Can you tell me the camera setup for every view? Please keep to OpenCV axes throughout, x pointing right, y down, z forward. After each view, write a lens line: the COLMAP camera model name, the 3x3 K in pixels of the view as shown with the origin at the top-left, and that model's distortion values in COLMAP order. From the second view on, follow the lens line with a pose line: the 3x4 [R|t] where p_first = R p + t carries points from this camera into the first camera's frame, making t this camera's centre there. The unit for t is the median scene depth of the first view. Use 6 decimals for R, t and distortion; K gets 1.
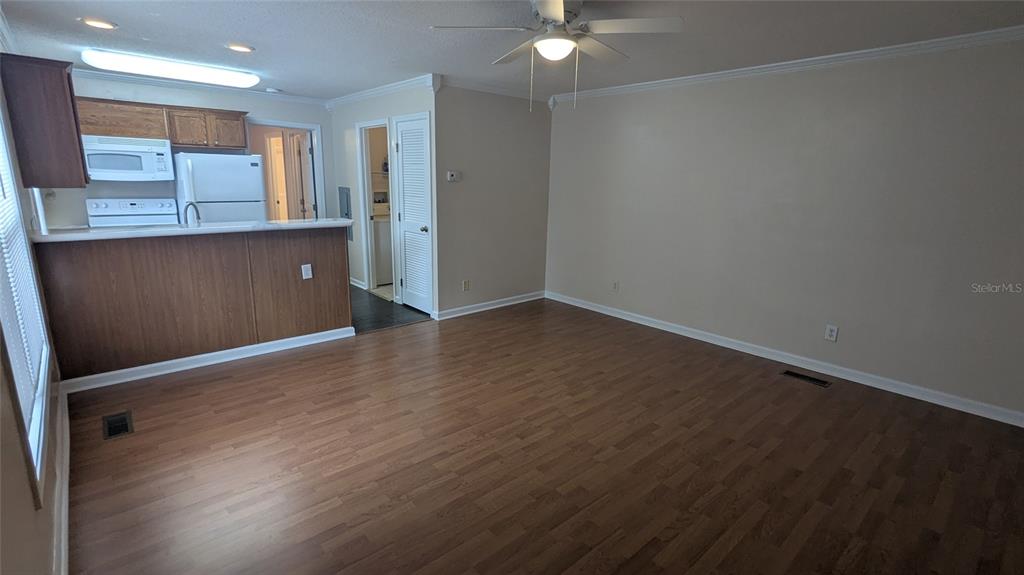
lens RADIAL K [[481.8, 0, 514.5], [0, 481.8, 286.6], [0, 0, 1]] dist [0.003106, -0.000004]
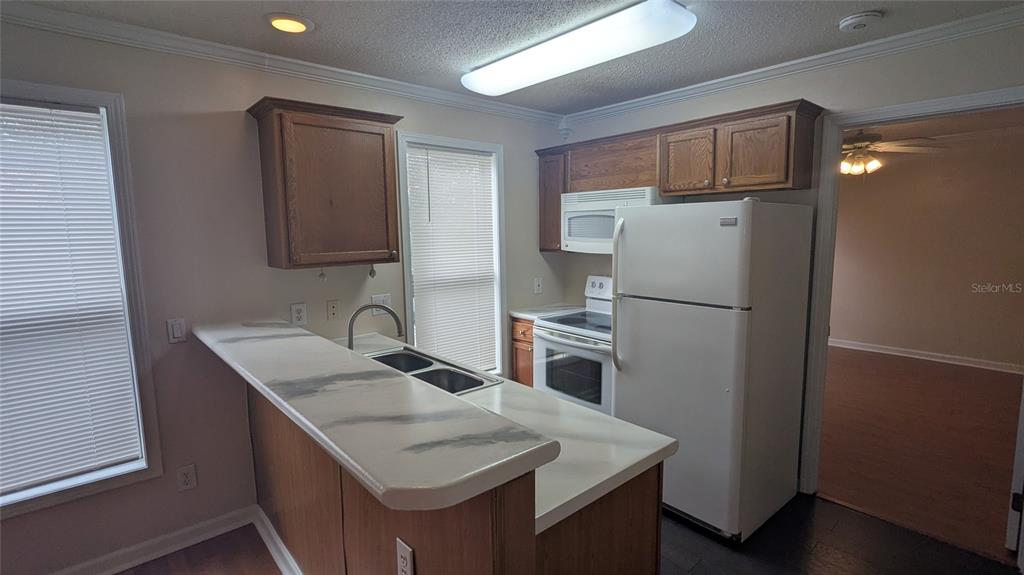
lens RADIAL K [[481.8, 0, 513.0], [0, 481.8, 287.1], [0, 0, 1]] dist [0.003106, -0.000004]
pose [[-0.009690, 0.096767, -0.995260, -0.128457], [-0.215069, 0.971811, 0.096581, -0.218452], [0.976551, 0.214986, 0.011395, 0.909370]]
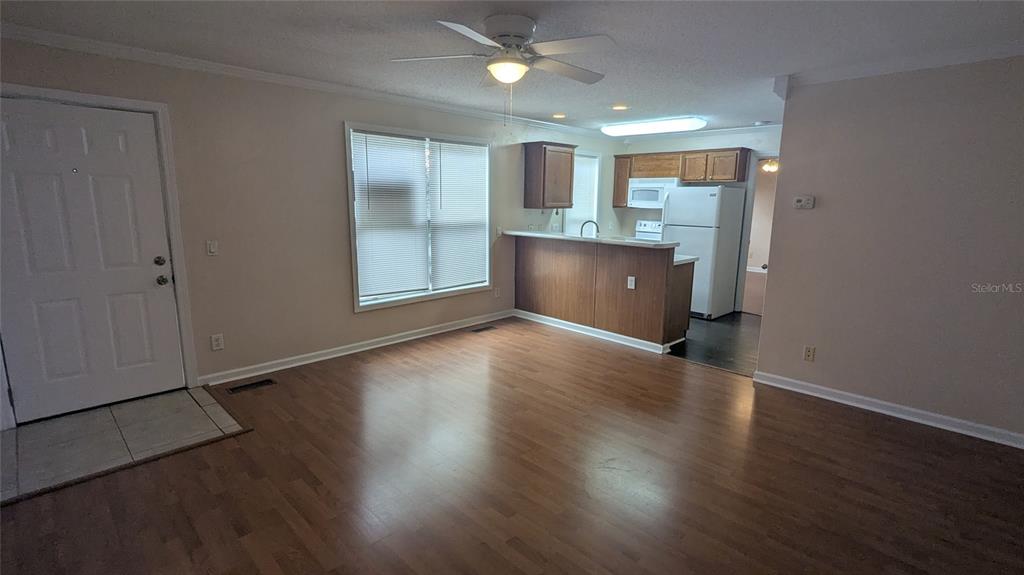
lens RADIAL K [[481.8, 0, 509.7], [0, 481.8, 286.7], [0, 0, 1]] dist [0.003106, -0.000004]
pose [[0.061254, 0.160338, -0.985160, 0.622872], [-0.239689, 0.960494, 0.141421, -0.102767], [0.968915, 0.227470, 0.097265, 0.533687]]
